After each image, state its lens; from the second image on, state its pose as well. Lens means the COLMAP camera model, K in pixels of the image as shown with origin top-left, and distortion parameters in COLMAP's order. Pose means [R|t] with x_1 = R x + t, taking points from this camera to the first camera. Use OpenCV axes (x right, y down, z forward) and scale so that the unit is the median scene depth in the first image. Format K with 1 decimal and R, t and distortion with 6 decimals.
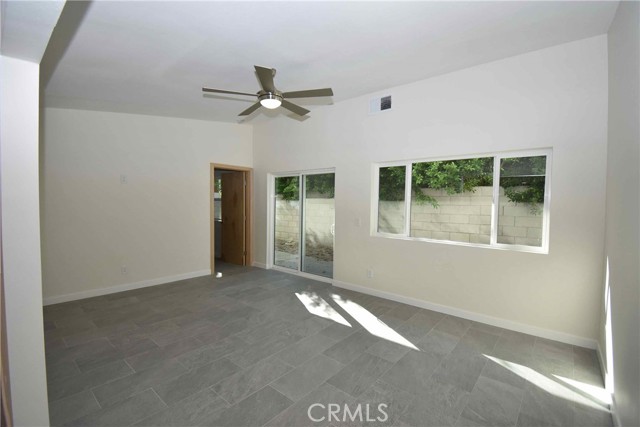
lens RADIAL K [[286.4, 0, 318.8], [0, 286.4, 213.9], [0, 0, 1]] dist [-0.002705, -0.008190]
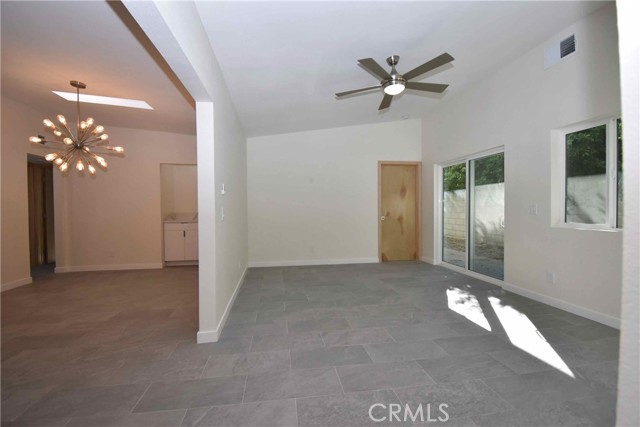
lens RADIAL K [[286.4, 0, 311.2], [0, 286.4, 212.1], [0, 0, 1]] dist [-0.002705, -0.008190]
pose [[0.739992, -0.006068, -0.672588, 0.218054], [-0.013895, 0.999608, -0.024306, 0.065194], [0.672472, 0.027332, 0.739617, 0.026865]]
